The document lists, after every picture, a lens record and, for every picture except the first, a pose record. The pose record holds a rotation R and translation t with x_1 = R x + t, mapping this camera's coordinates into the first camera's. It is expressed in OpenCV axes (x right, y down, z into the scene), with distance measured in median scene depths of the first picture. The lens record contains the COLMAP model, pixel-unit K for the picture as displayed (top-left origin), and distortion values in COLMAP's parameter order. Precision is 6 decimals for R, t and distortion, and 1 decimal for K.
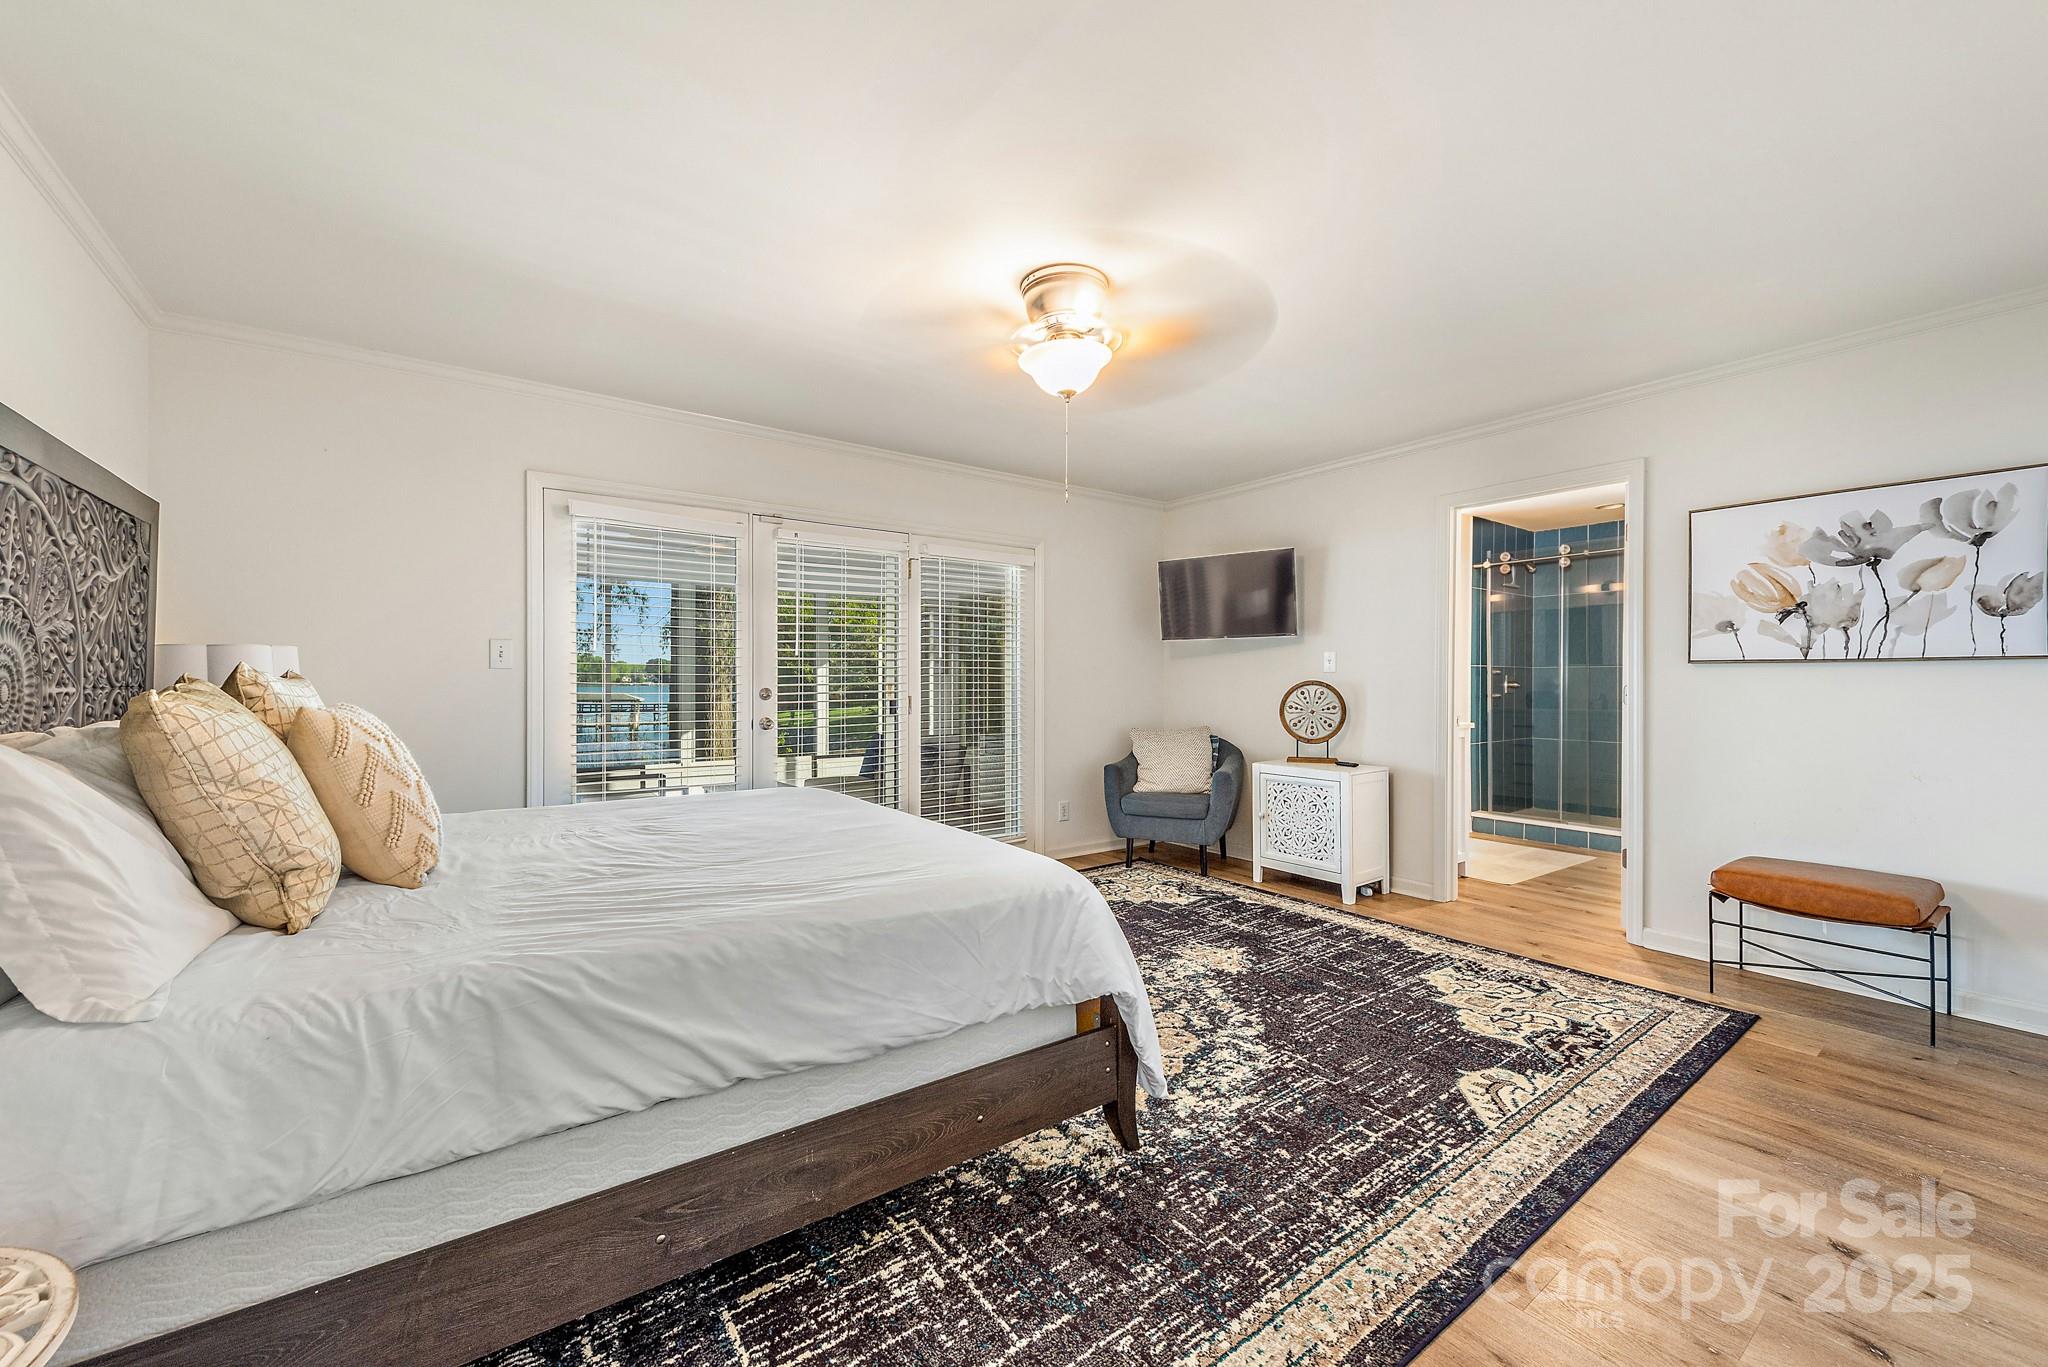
lens RADIAL K [[805.8, 0, 1024.4], [0, 805.8, 682.2], [0, 0, 1]] dist [0.006879, -0.000704]
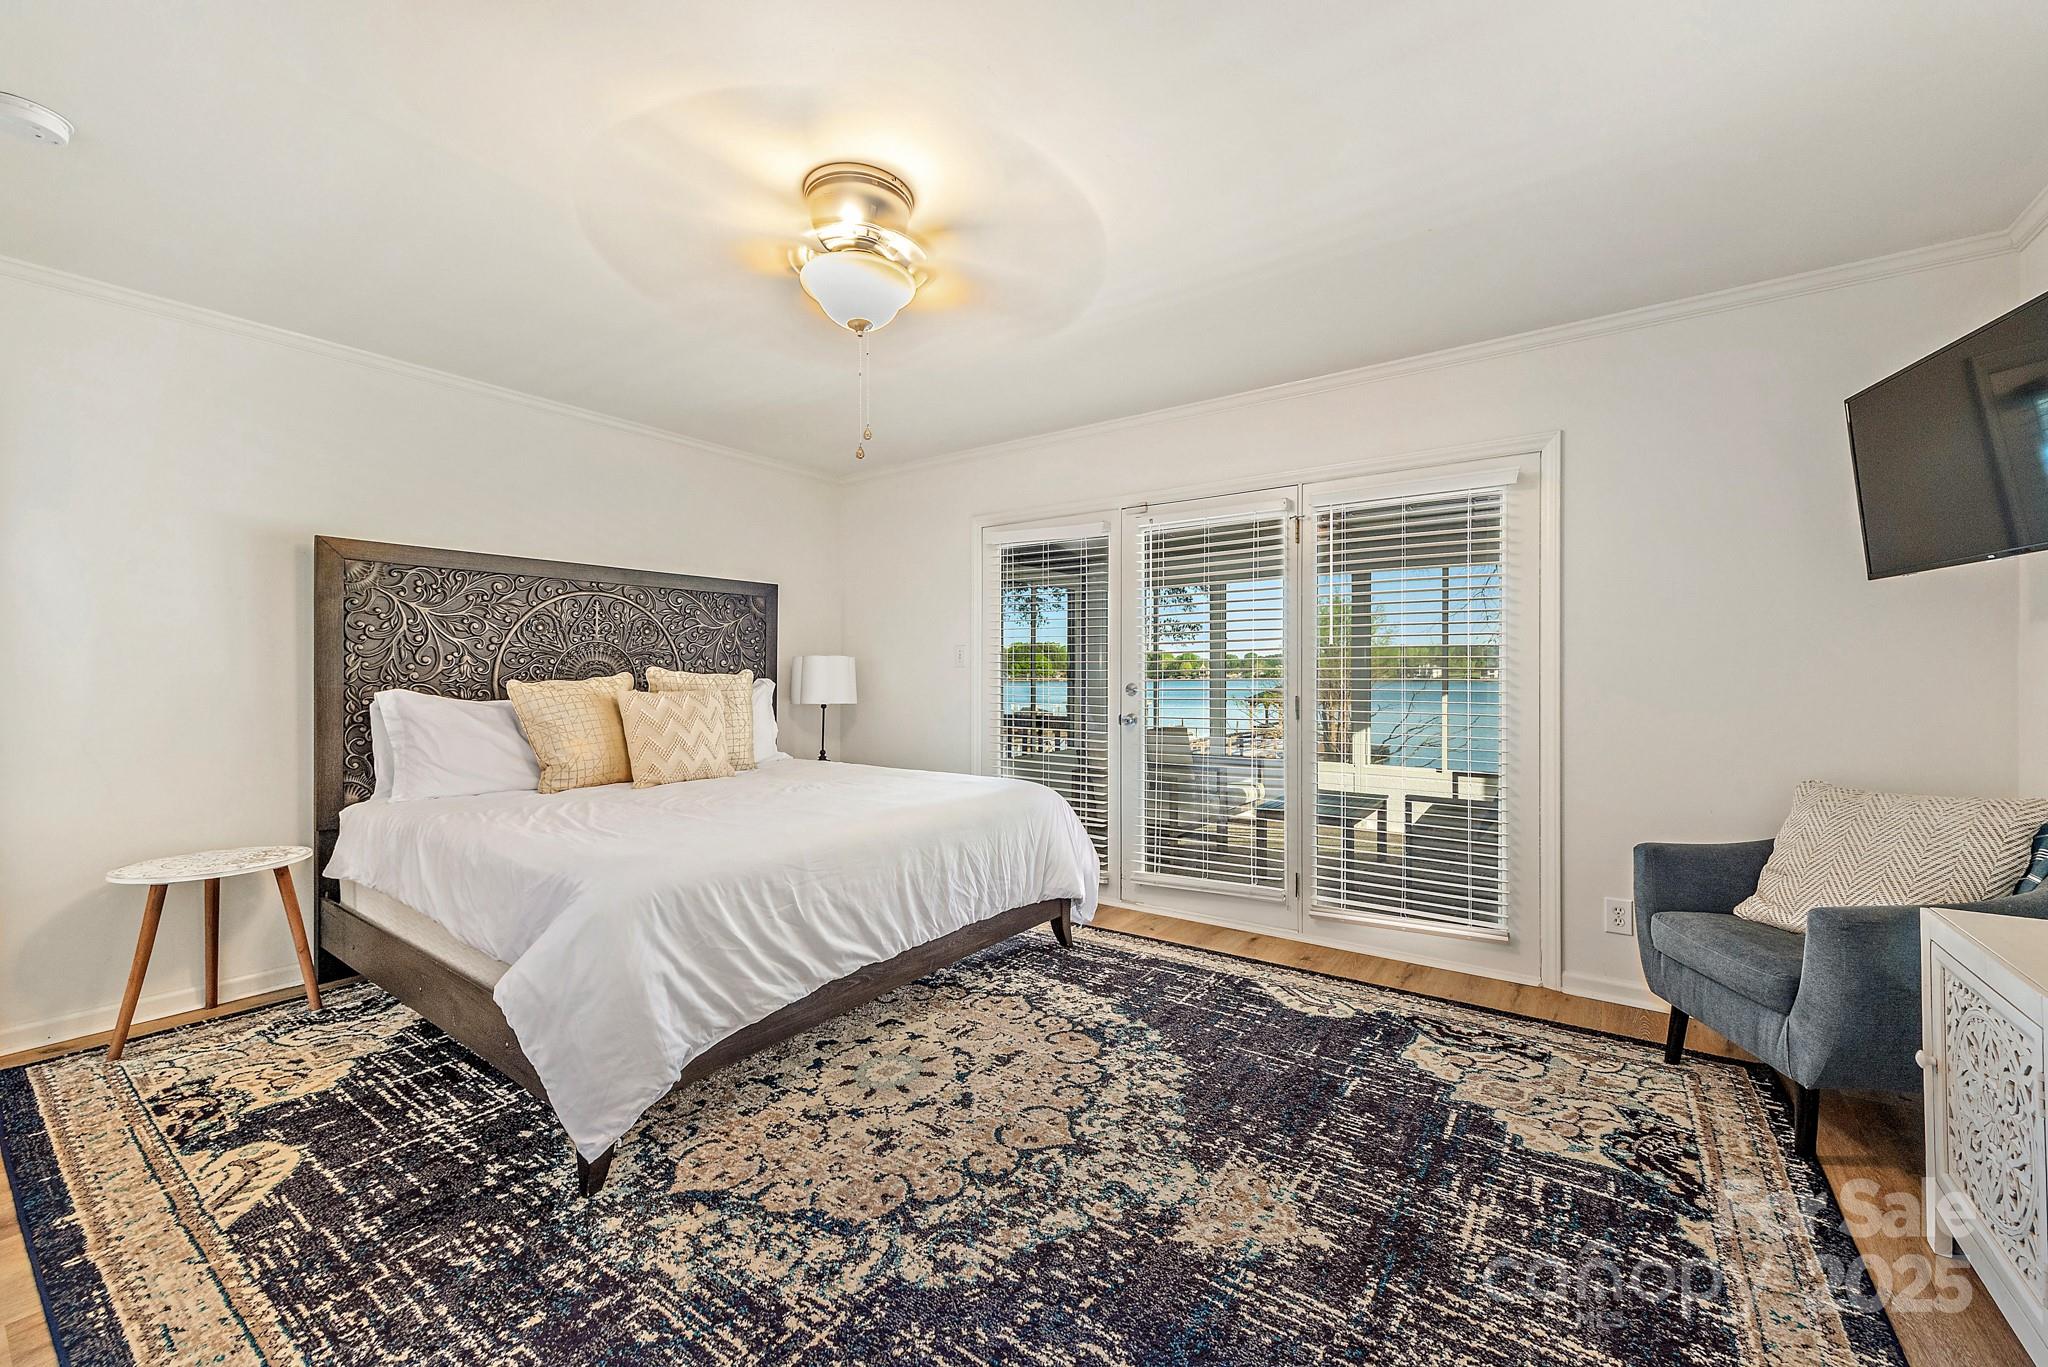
lens RADIAL K [[805.8, 0, 1042.0], [0, 805.8, 668.5], [0, 0, 1]] dist [0.006879, -0.000704]
pose [[0.317179, -0.005052, -0.948352, 0.836131], [-0.001305, 0.999983, -0.005763, -0.007053], [0.948365, 0.003066, 0.317167, 0.857096]]
